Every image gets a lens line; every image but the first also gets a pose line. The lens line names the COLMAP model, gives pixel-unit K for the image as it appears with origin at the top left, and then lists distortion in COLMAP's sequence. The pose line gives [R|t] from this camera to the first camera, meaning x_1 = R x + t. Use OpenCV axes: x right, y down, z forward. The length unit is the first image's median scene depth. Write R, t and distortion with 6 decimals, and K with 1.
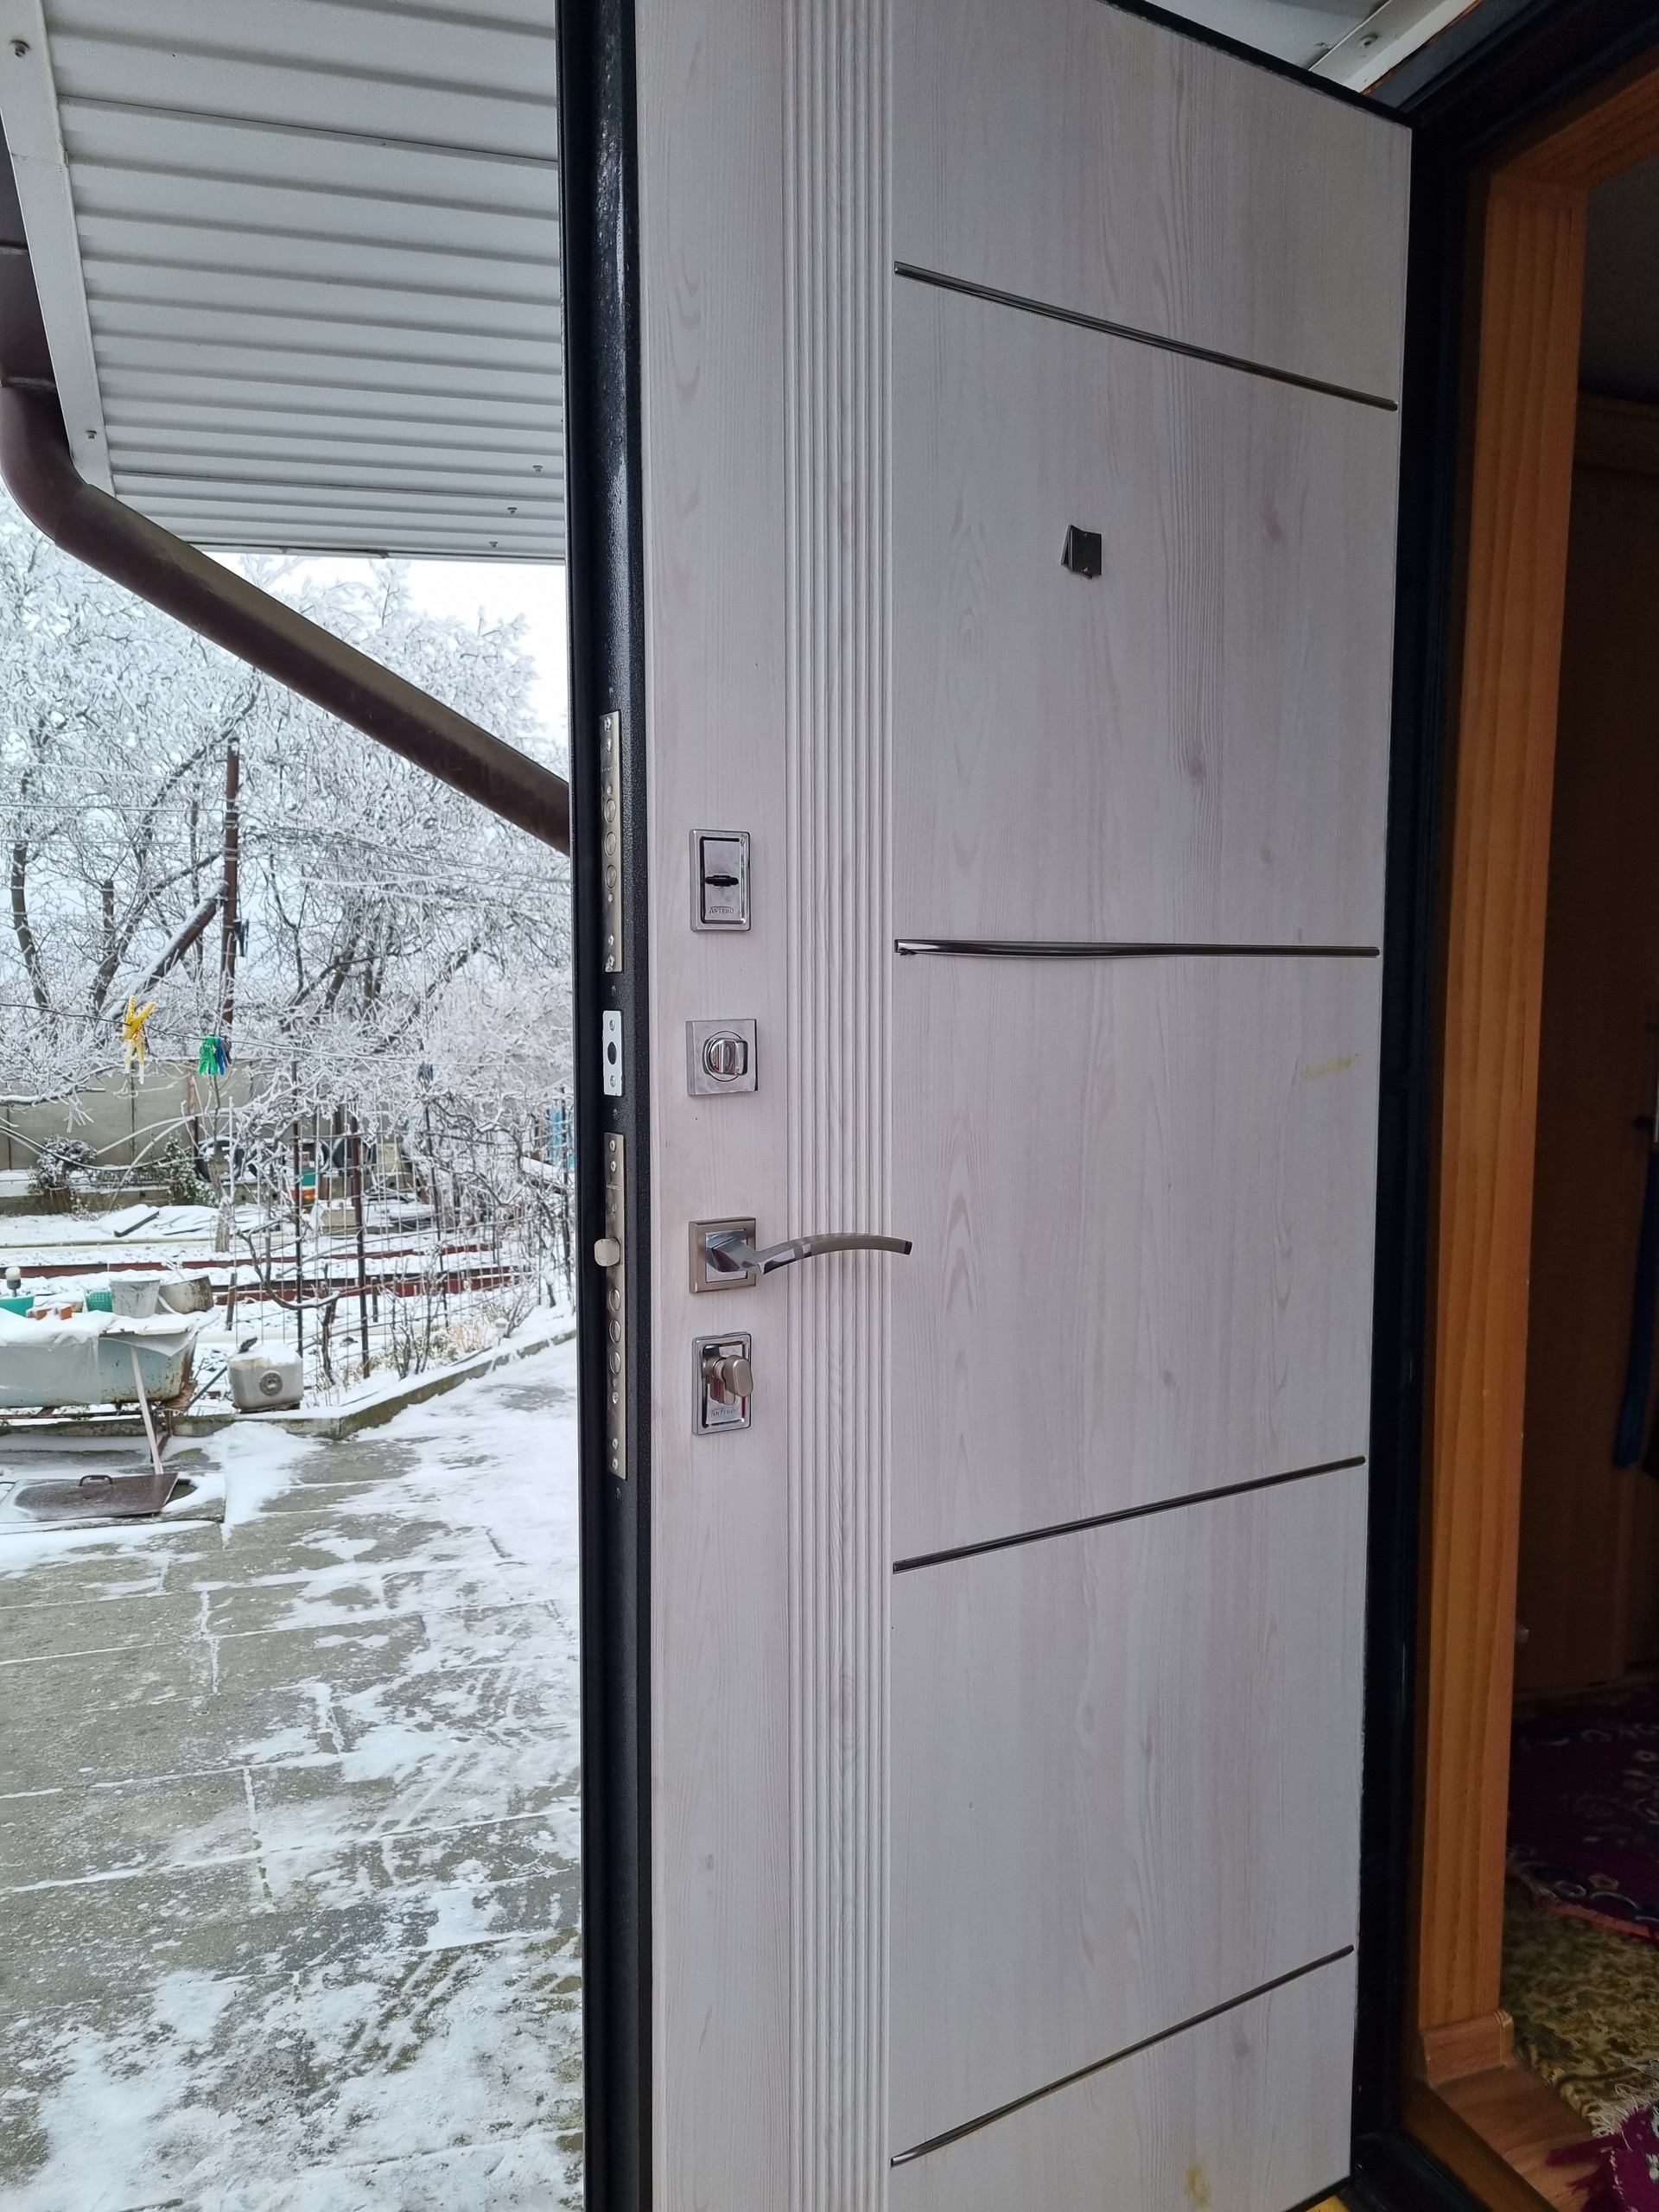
lens RADIAL K [[1693.1, 0, 841.3], [0, 1693.1, 1133.0], [0, 0, 1]] dist [0.060589, -0.046185]
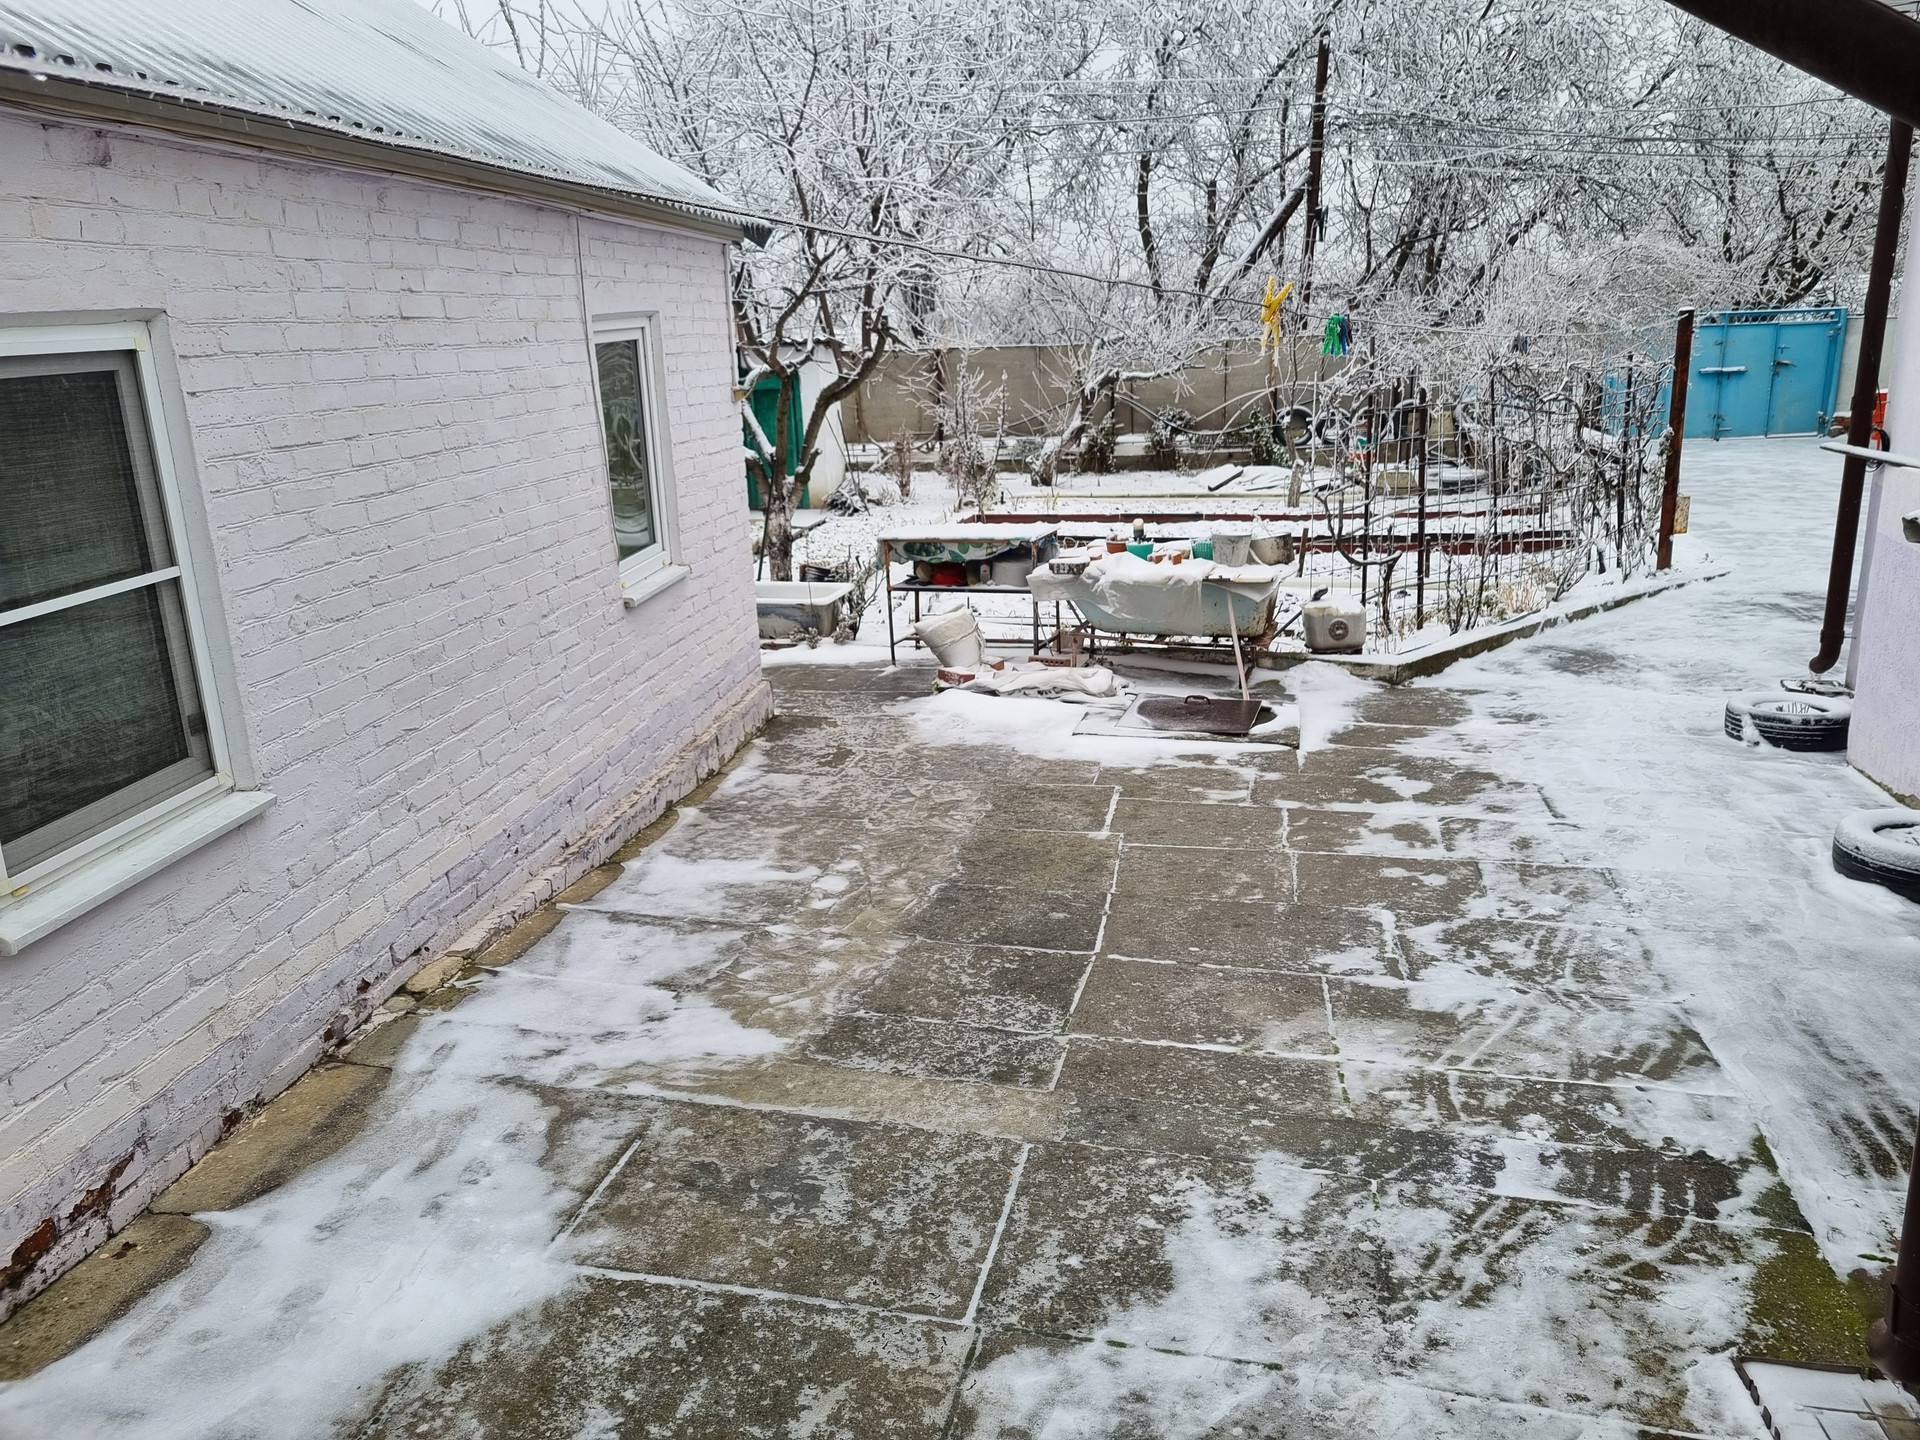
lens RADIAL K [[1469.6, 0, 972.4], [0, 1469.6, 690.4], [0, 0, 1]] dist [0.060589, -0.046185]
pose [[0.849428, 0.099836, -0.518174, -0.031055], [0.001799, 0.981387, 0.192033, -0.002837], [0.527701, -0.164051, 0.833438, 0.050055]]
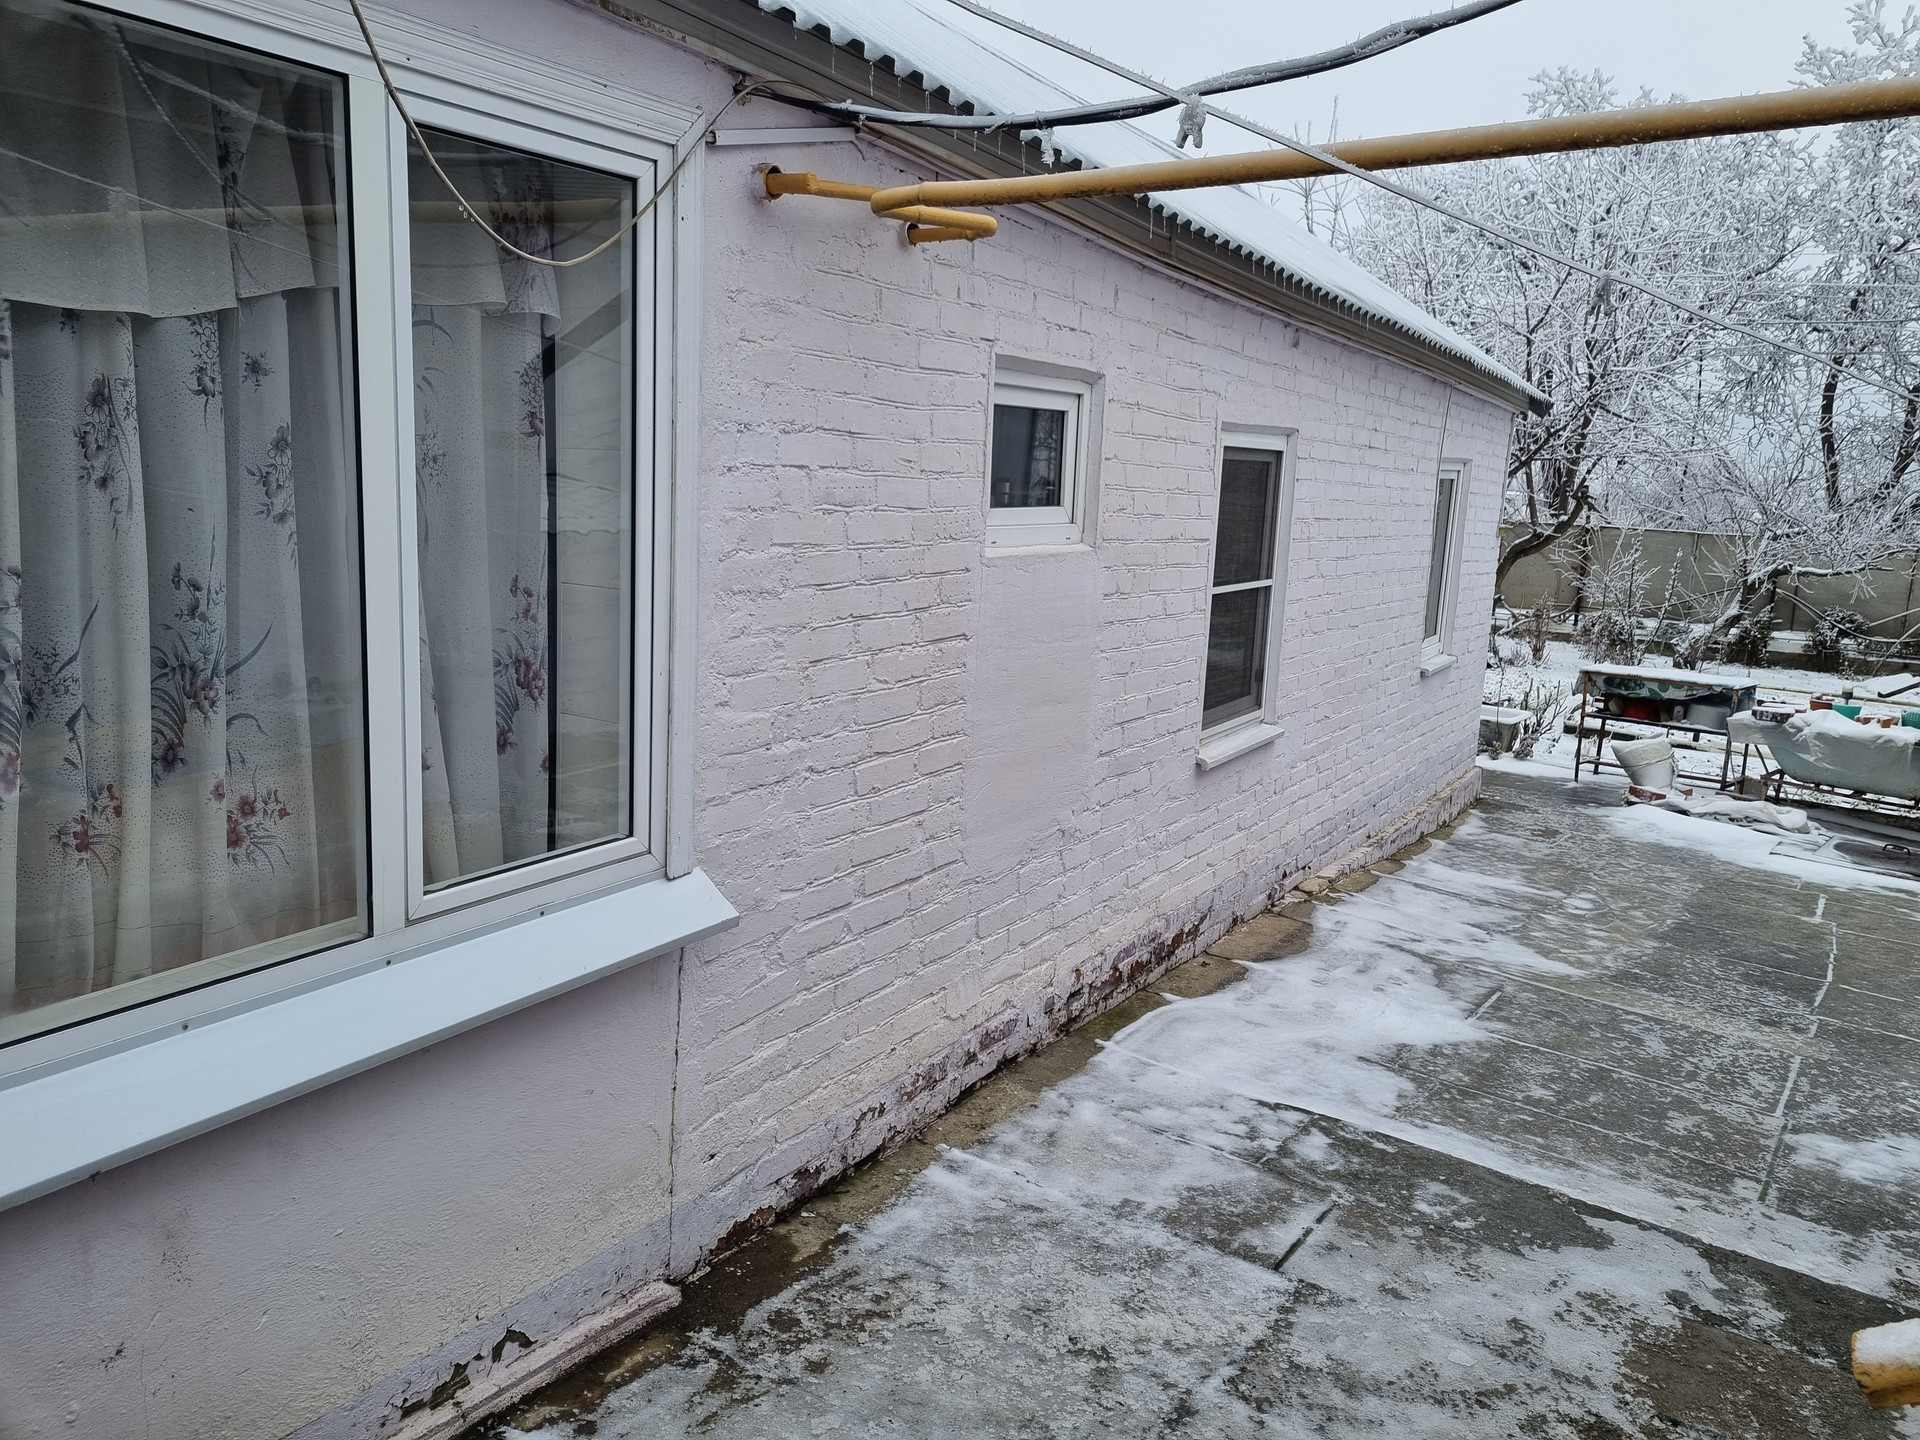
lens RADIAL K [[1469.6, 0, 961.4], [0, 1469.6, 702.6], [0, 0, 1]] dist [0.060589, -0.046185]
pose [[0.588464, 0.155008, -0.793525, 0.029328], [-0.106753, 0.987754, 0.113783, 0.036005], [0.801445, 0.017754, 0.597805, -0.235637]]
